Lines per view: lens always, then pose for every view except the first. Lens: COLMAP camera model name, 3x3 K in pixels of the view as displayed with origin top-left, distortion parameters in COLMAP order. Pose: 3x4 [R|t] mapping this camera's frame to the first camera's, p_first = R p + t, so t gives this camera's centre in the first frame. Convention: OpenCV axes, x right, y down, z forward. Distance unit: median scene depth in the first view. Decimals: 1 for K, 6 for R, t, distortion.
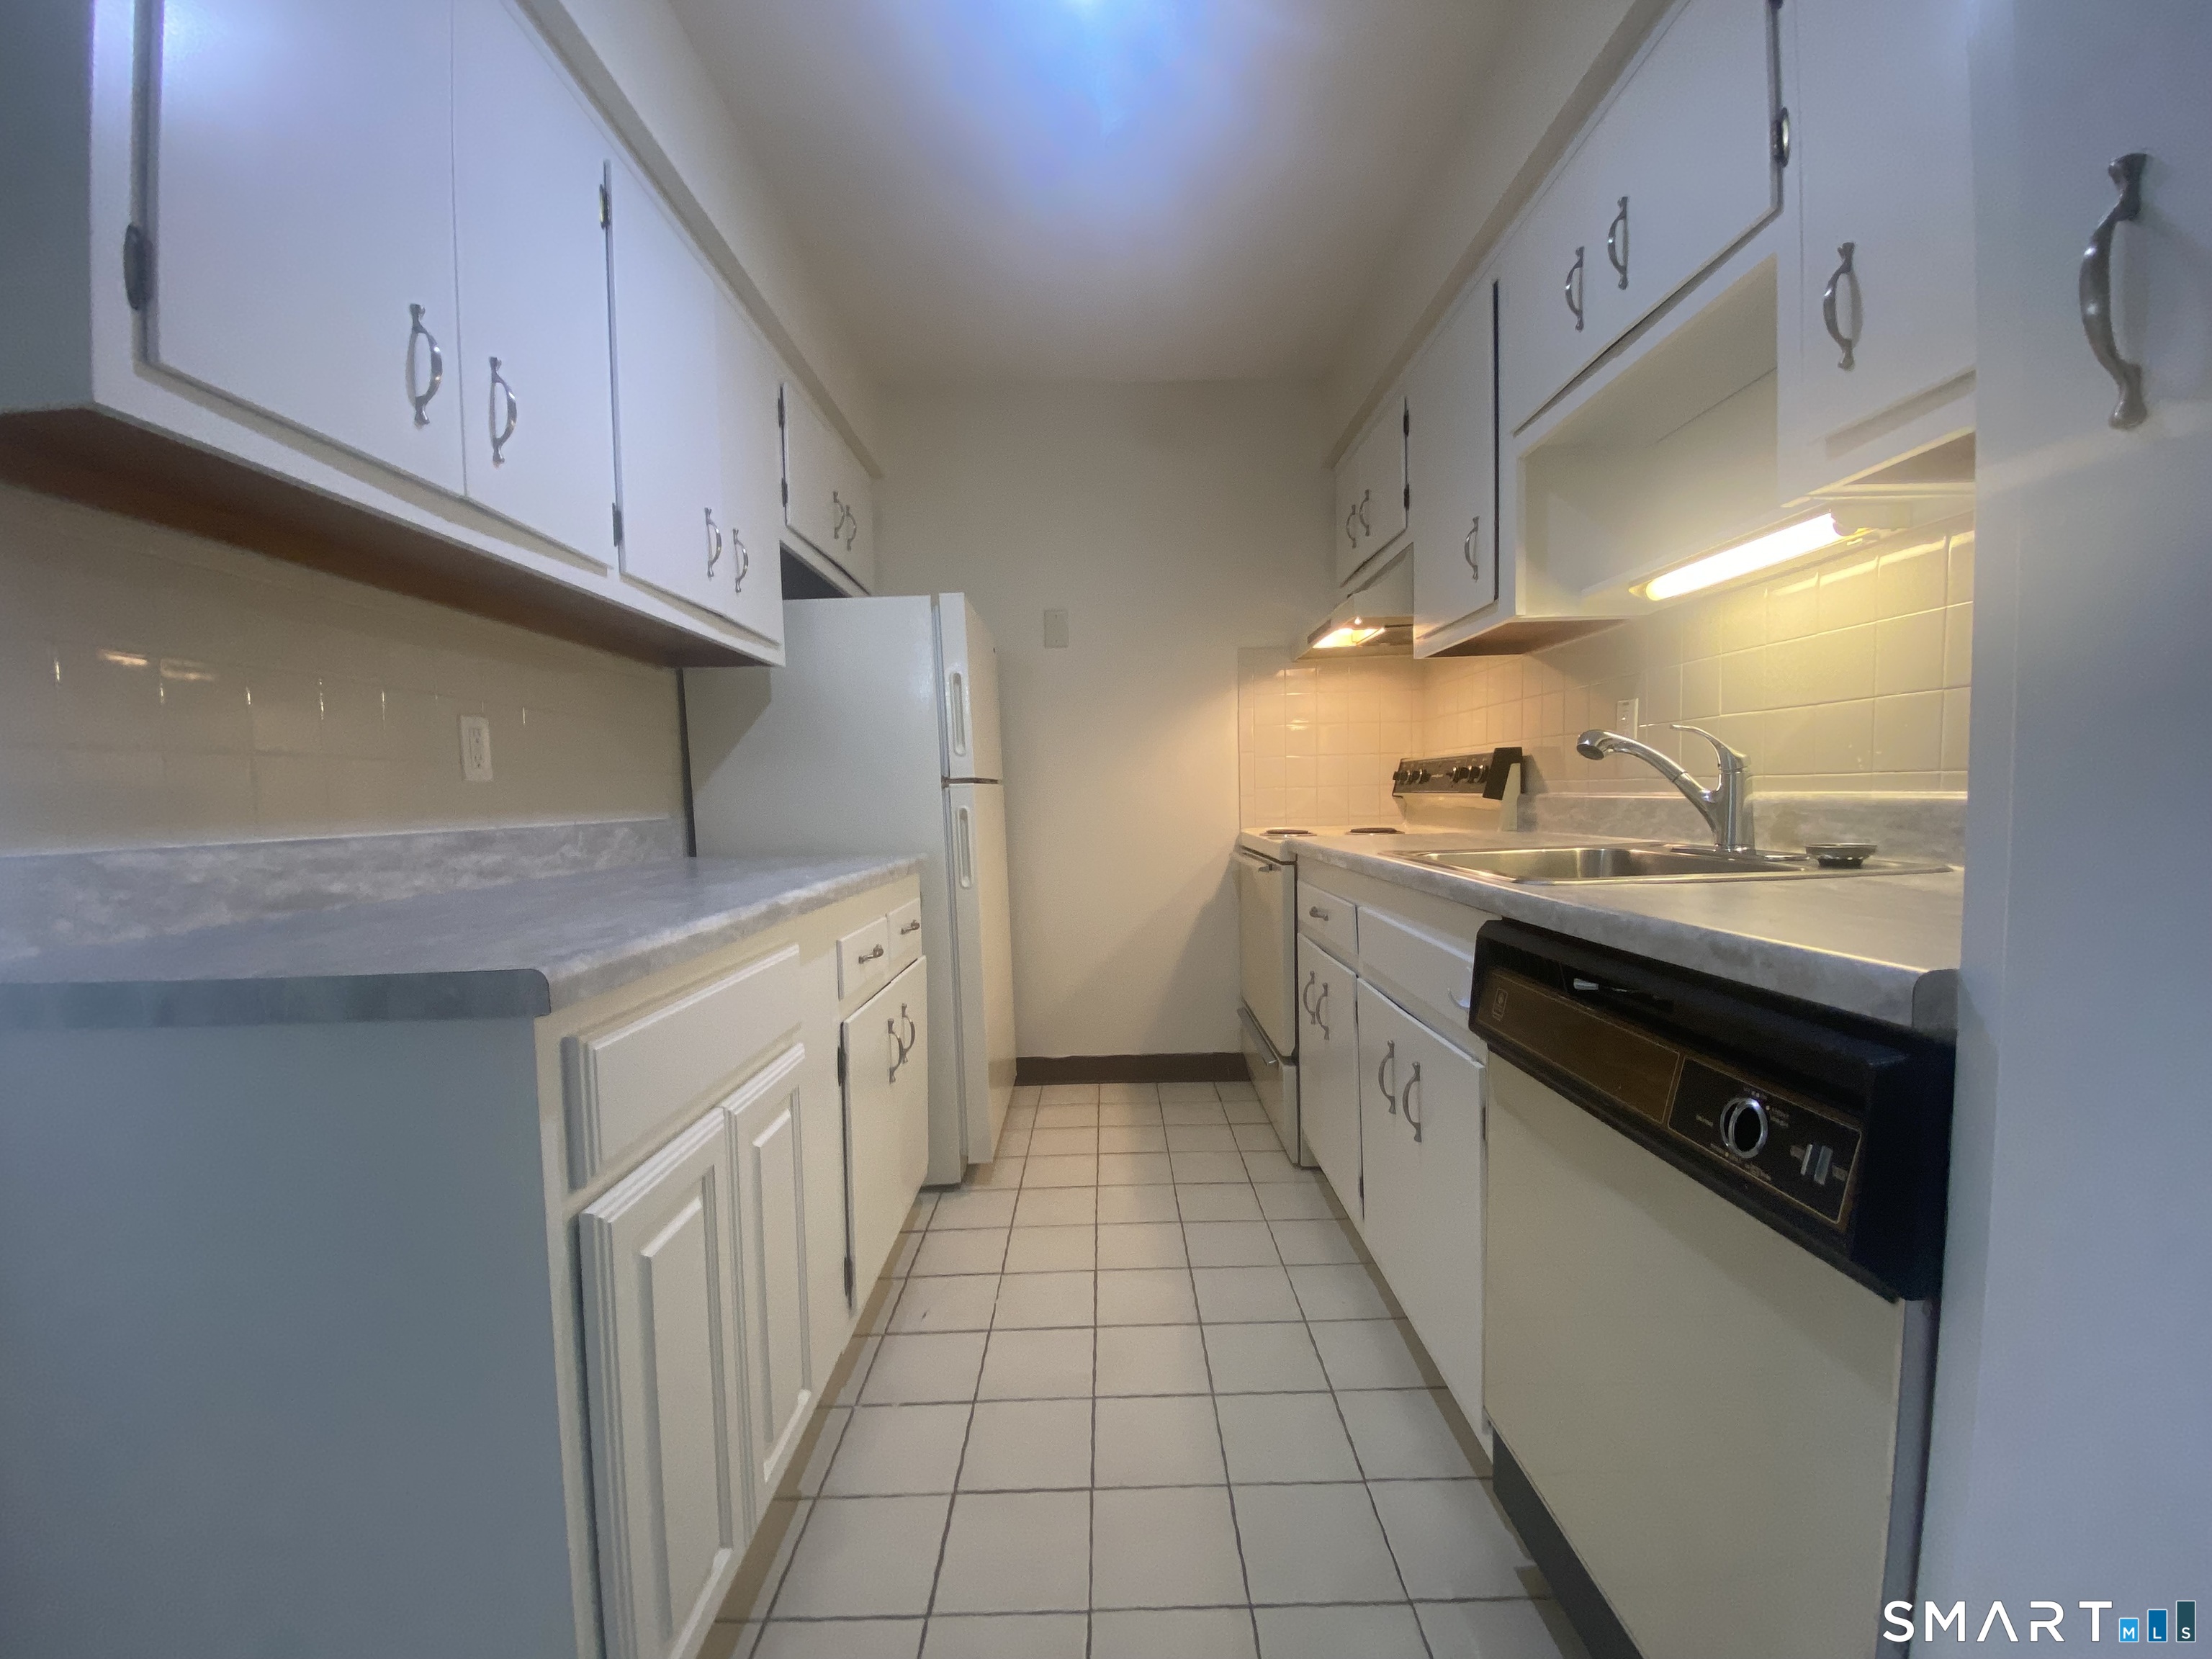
lens RADIAL K [[892.8, 0, 1106.0], [0, 892.8, 829.5], [0, 0, 1]] dist [0.000928, 0.000097]
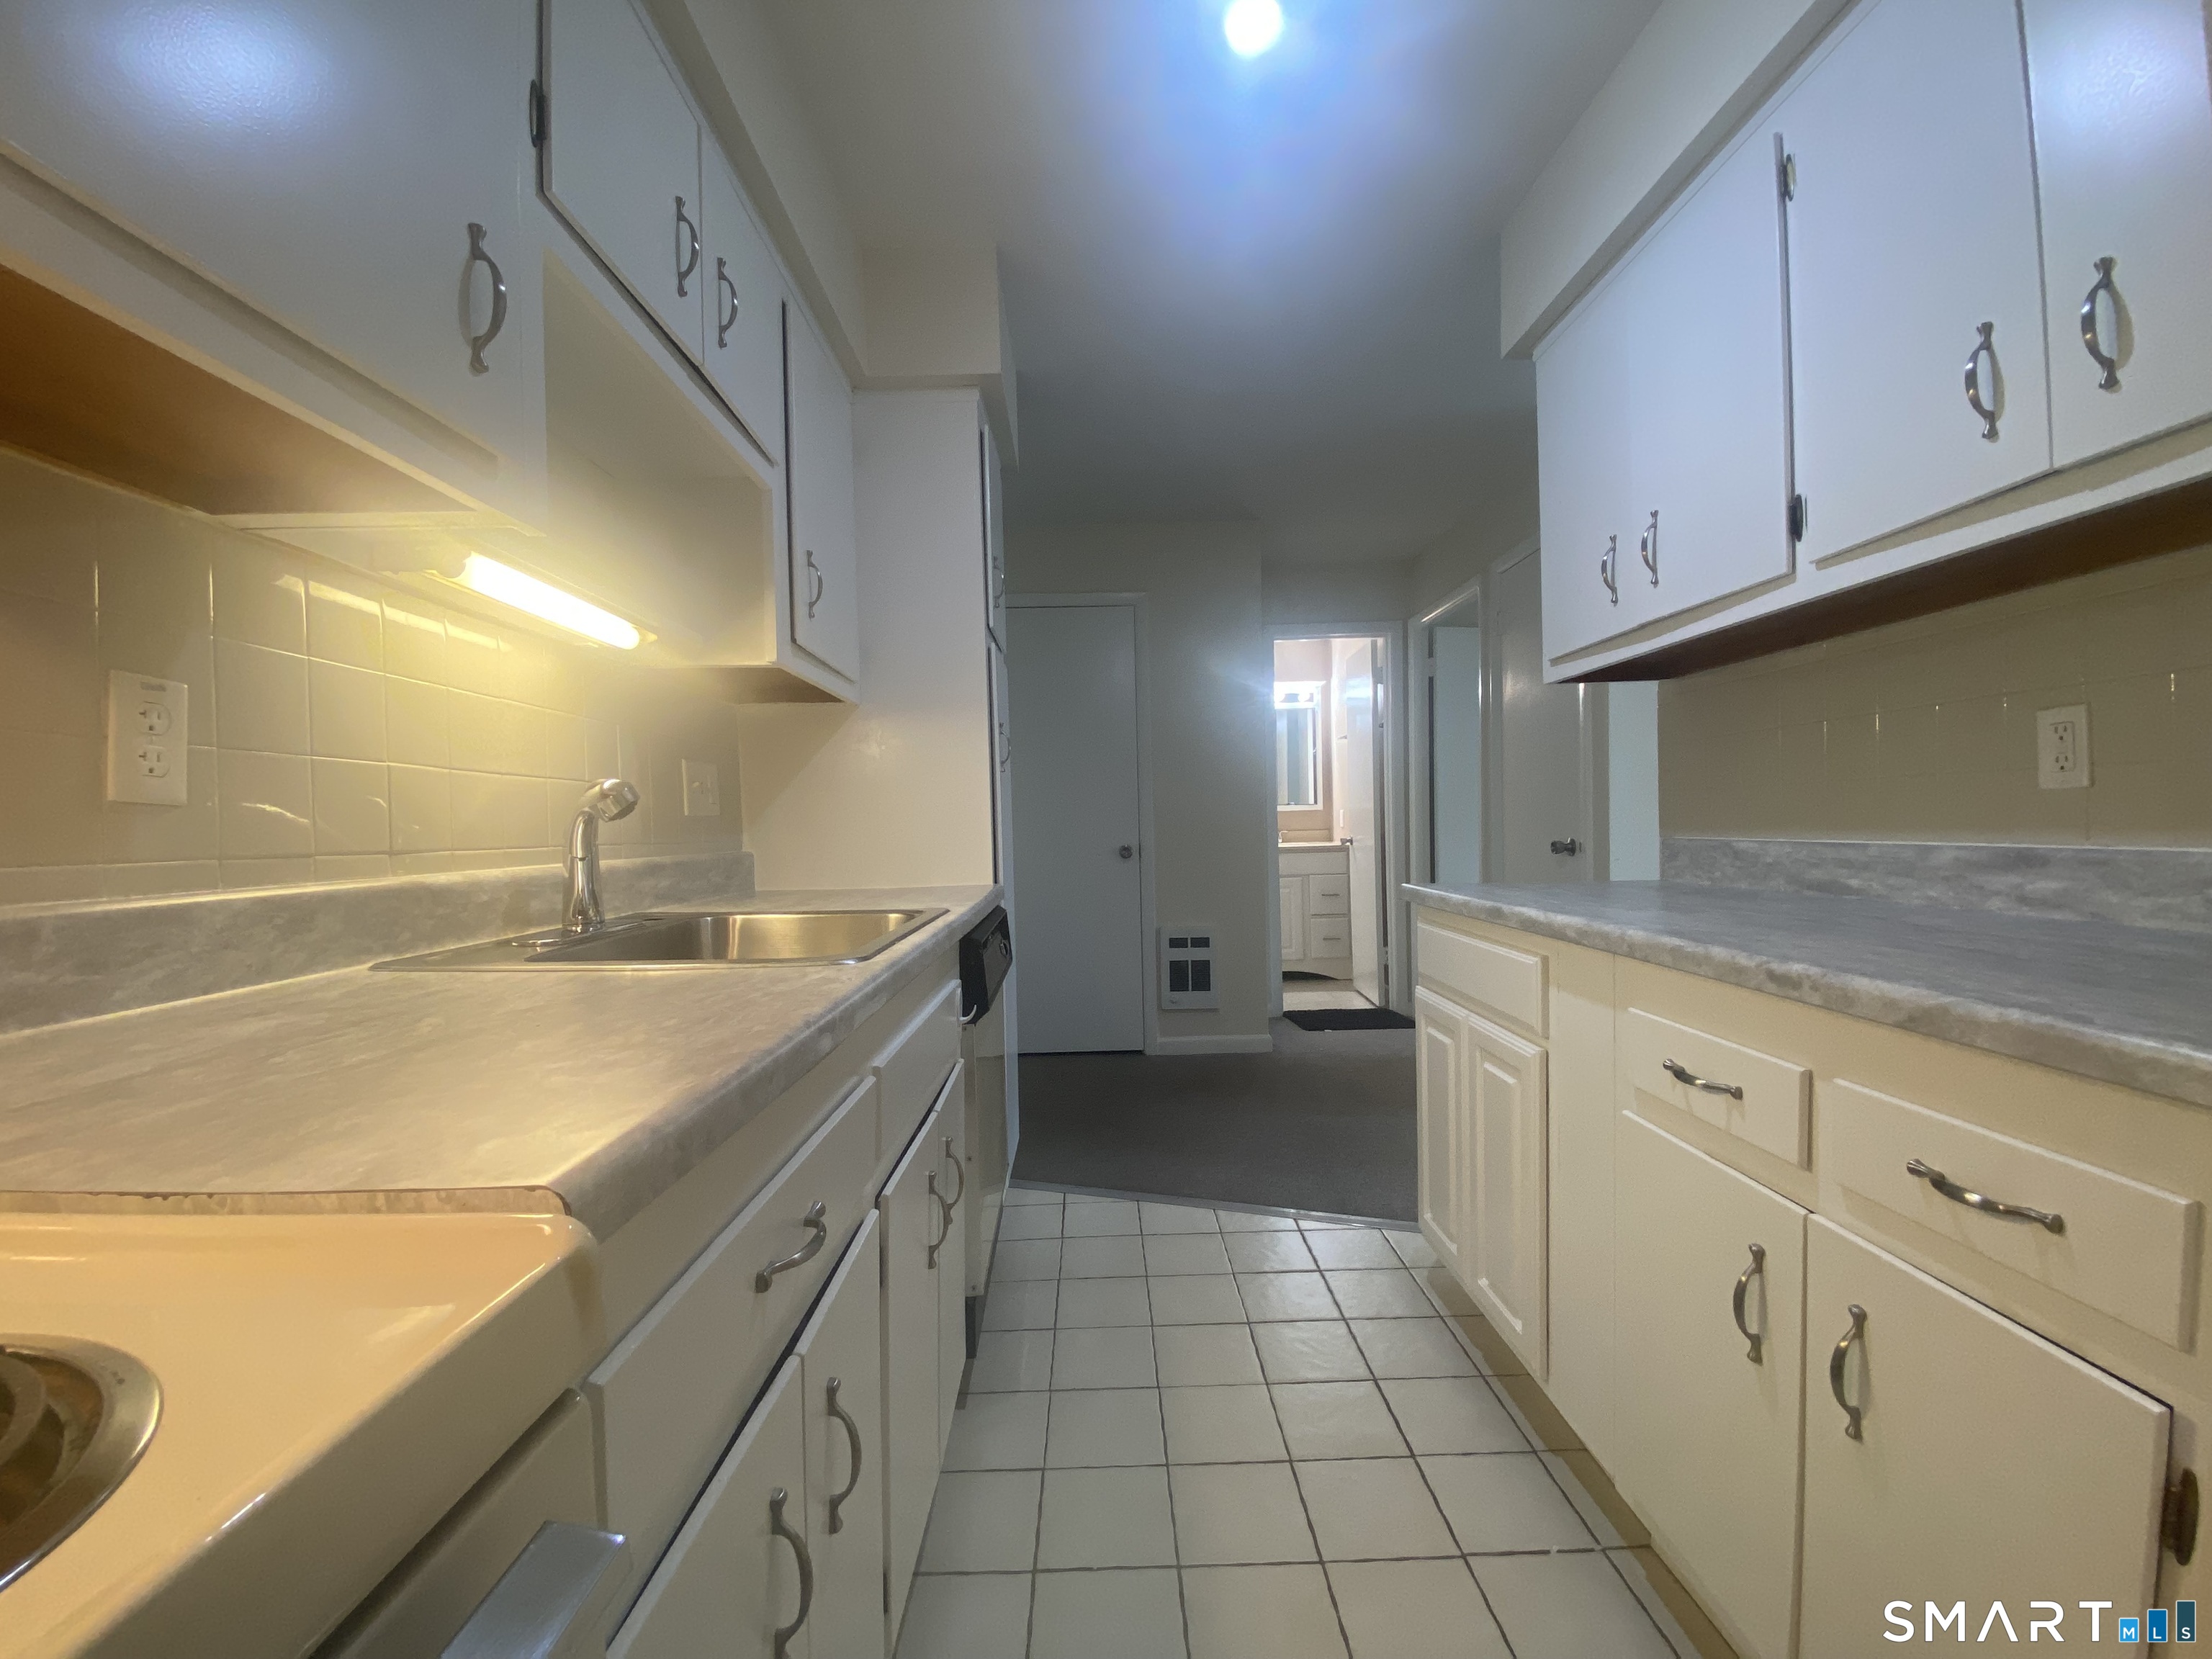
lens RADIAL K [[892.8, 0, 1106.0], [0, 892.8, 829.5], [0, 0, 1]] dist [0.000928, 0.000097]
pose [[-0.999049, 0.043589, 0.001231, 0.168646], [0.043599, 0.997956, 0.046725, -0.099273], [0.000808, 0.046734, -0.998907, 1.949054]]
